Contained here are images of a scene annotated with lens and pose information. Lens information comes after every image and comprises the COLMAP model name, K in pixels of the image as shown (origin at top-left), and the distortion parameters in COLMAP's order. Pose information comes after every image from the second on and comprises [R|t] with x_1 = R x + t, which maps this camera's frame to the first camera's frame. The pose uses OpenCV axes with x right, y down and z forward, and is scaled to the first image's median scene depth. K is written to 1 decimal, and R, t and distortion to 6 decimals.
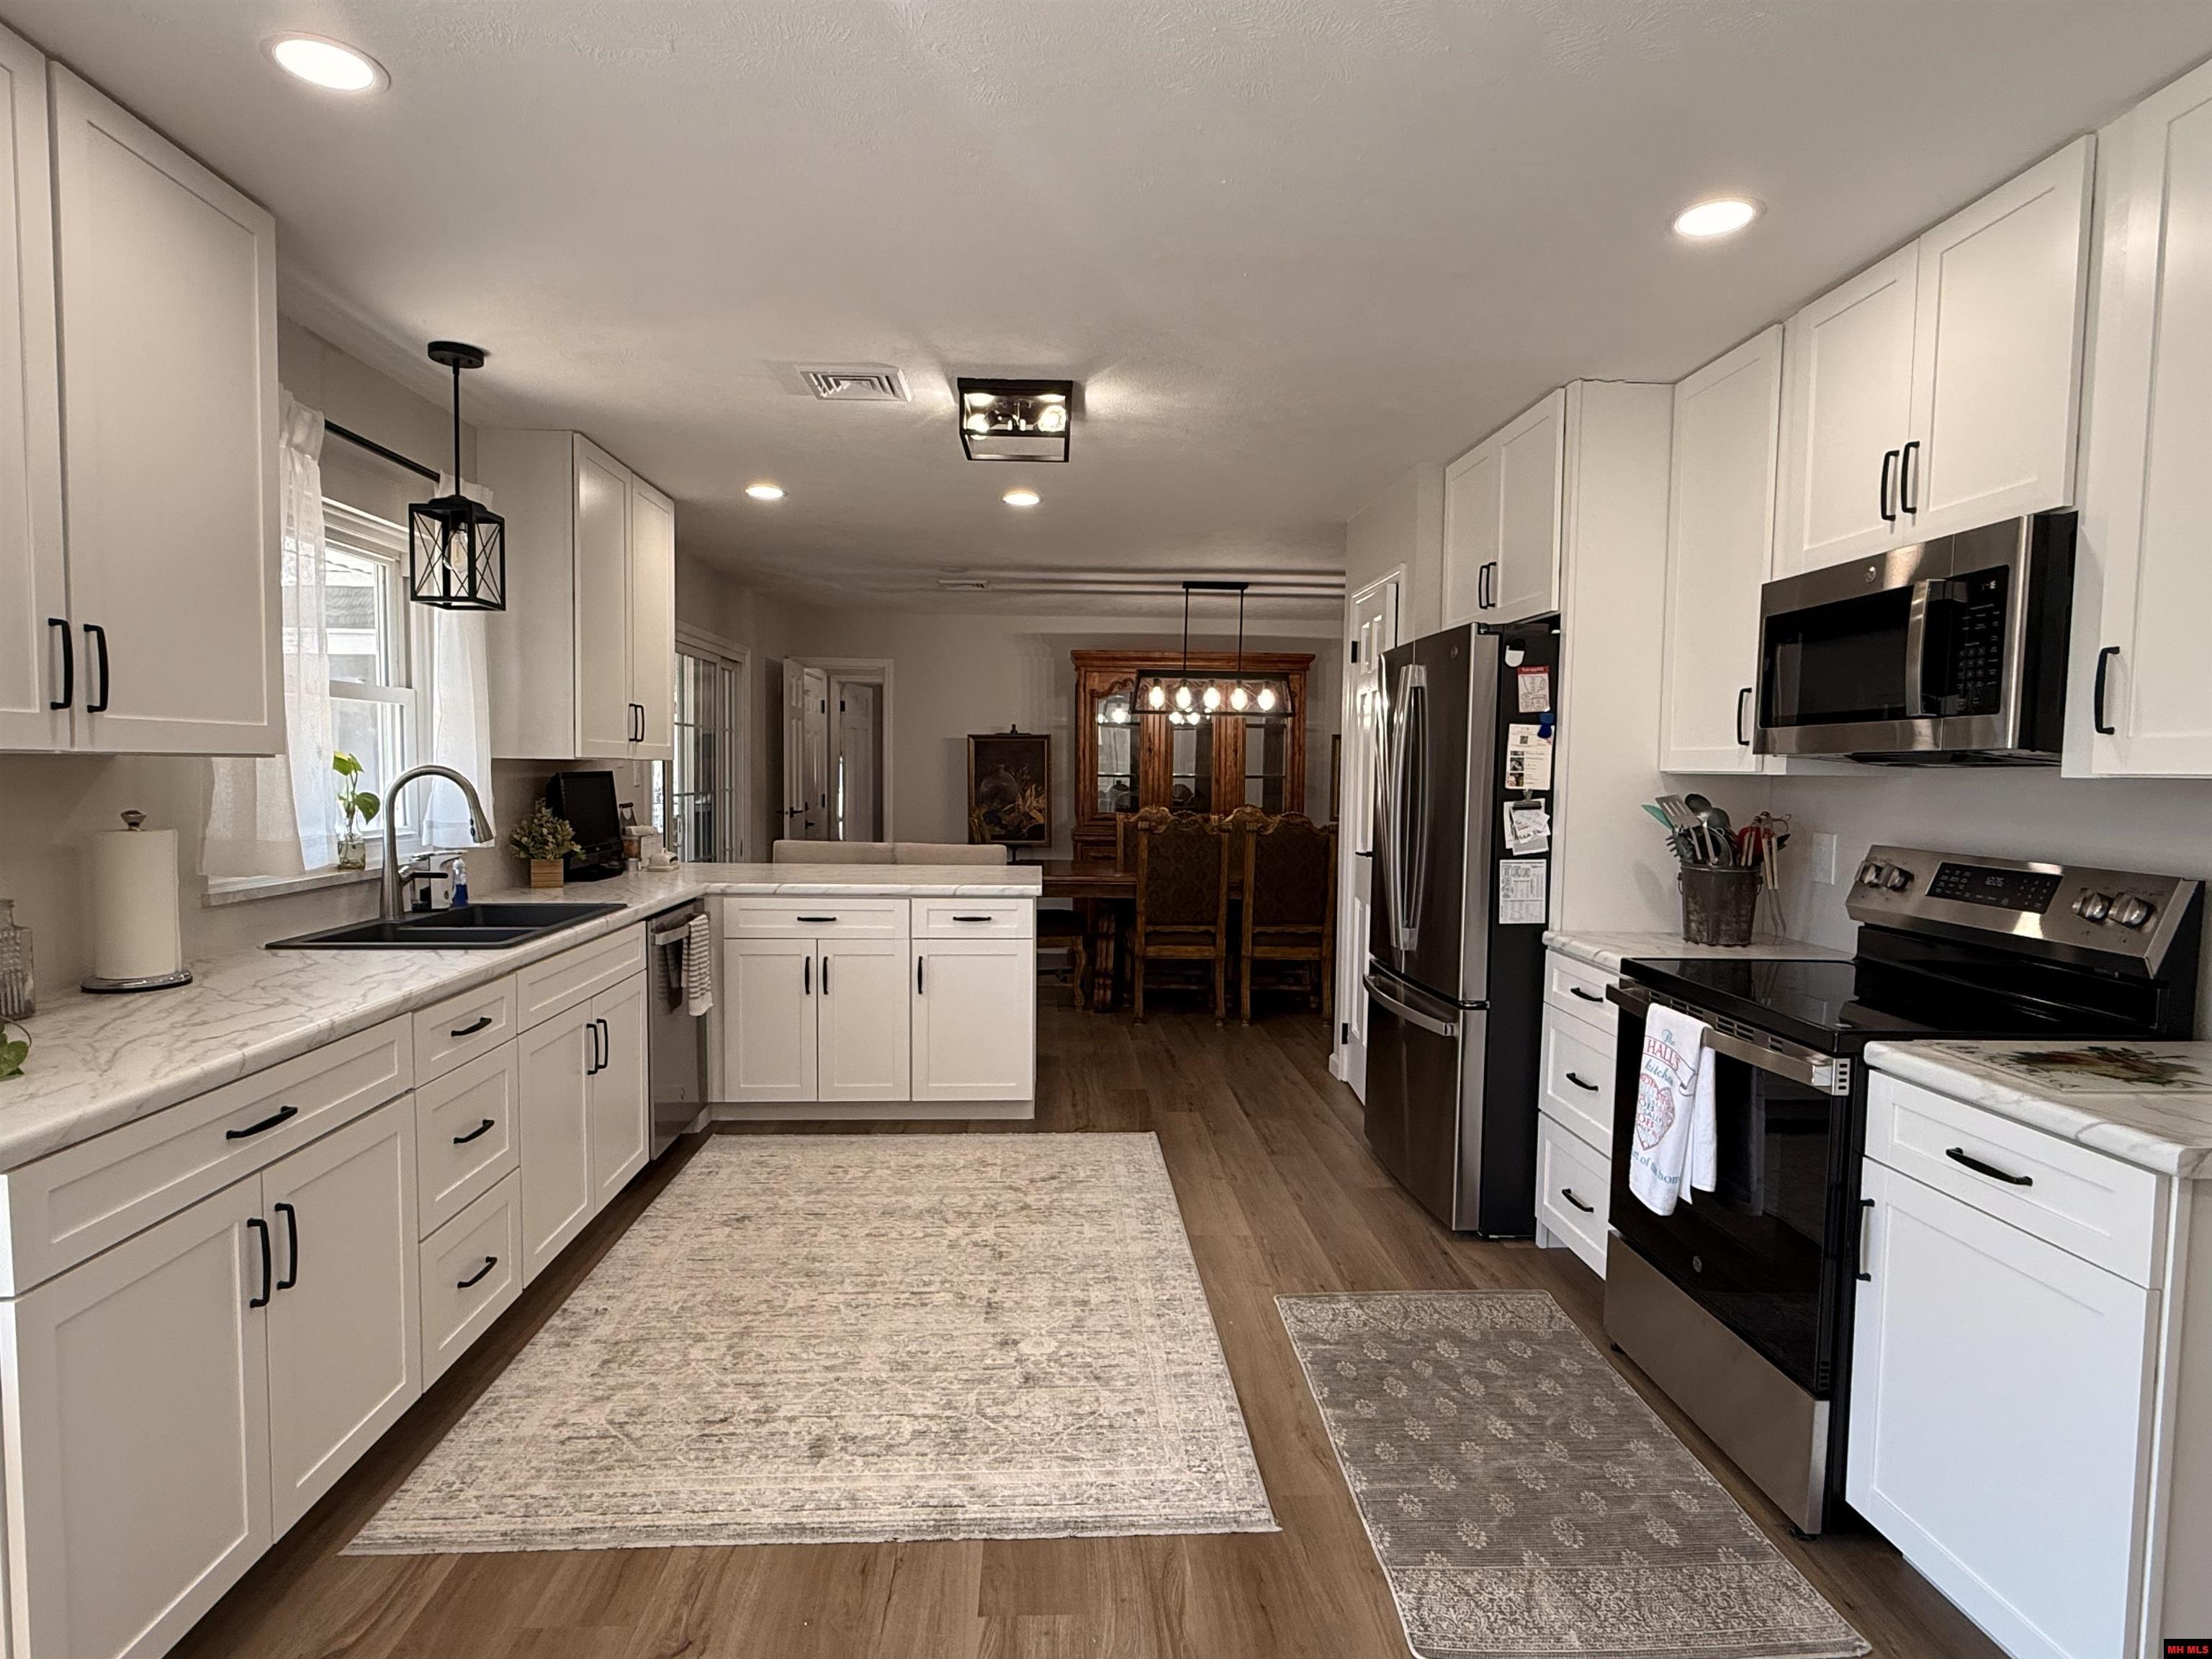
lens RADIAL K [[1179.0, 0, 1102.3], [0, 1179.0, 839.8], [0, 0, 1]] dist [-0.003498, 0.000705]
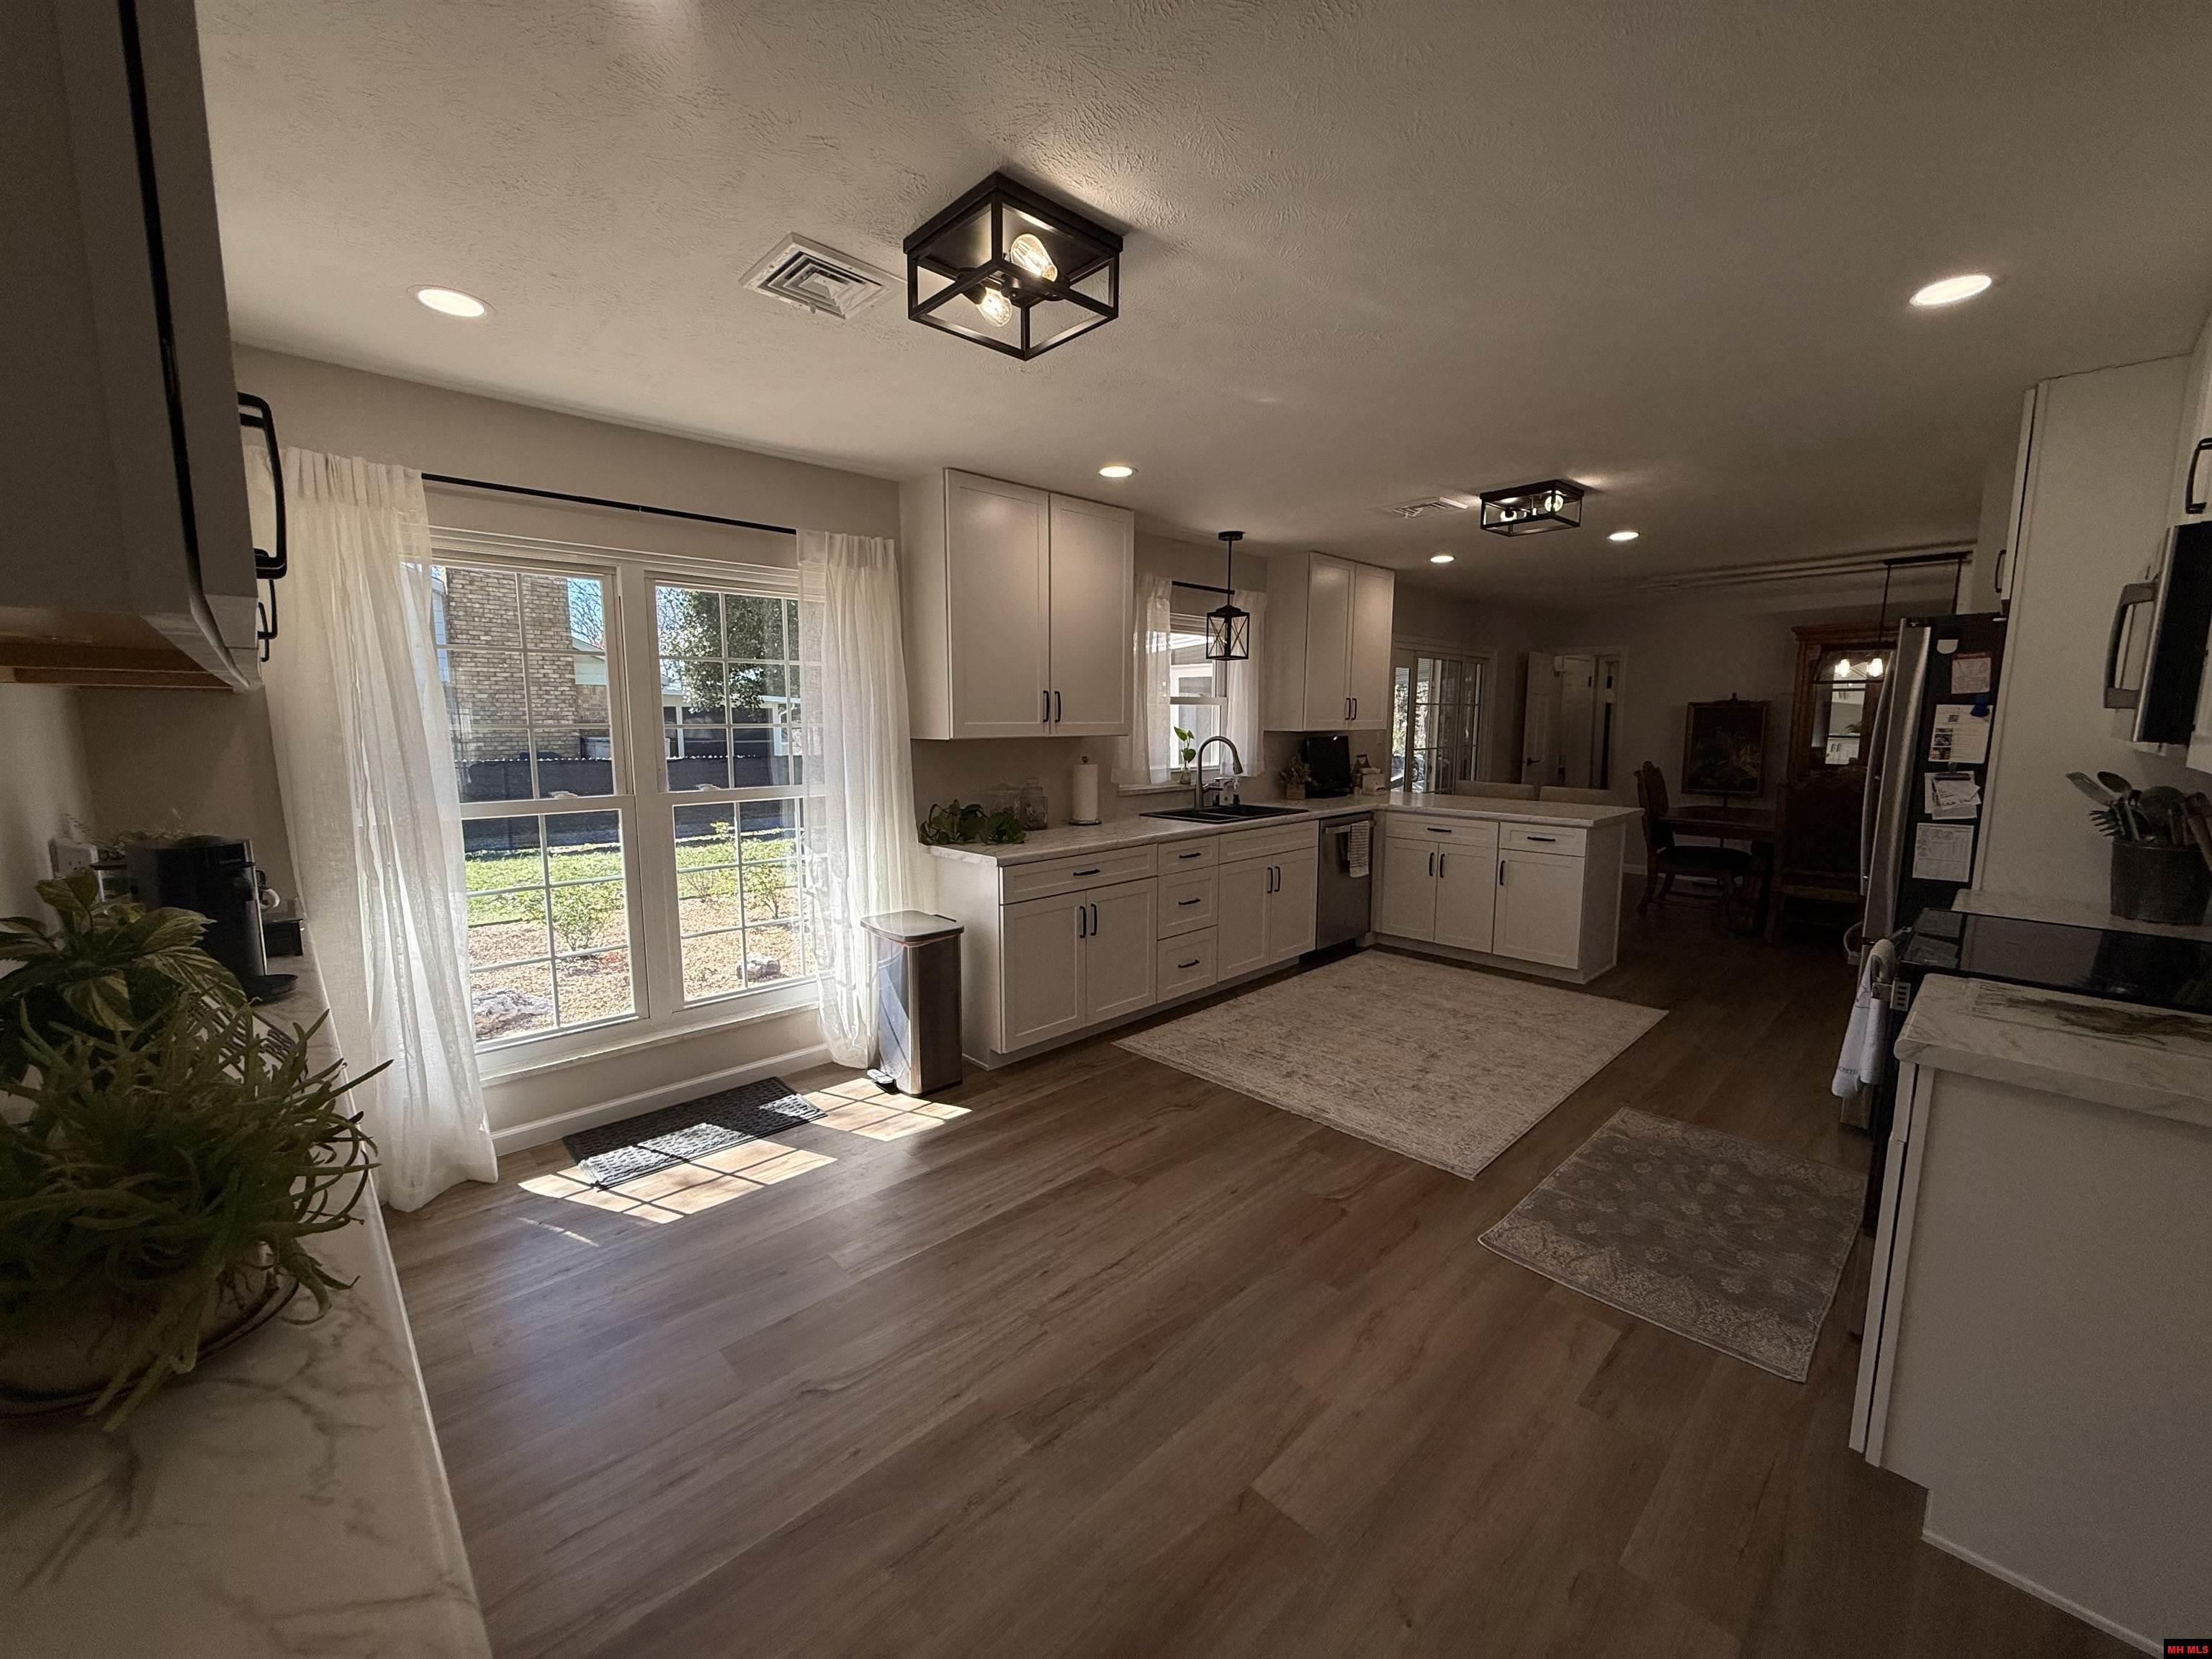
lens RADIAL K [[883.8, 0, 1104.5], [0, 883.8, 834.5], [0, 0, 1]] dist [0.000665, 0.000246]
pose [[0.654787, 0.089594, -0.750485, 0.471291], [-0.039847, 0.995660, 0.084098, -0.012721], [0.754762, -0.025162, 0.655515, -0.175628]]
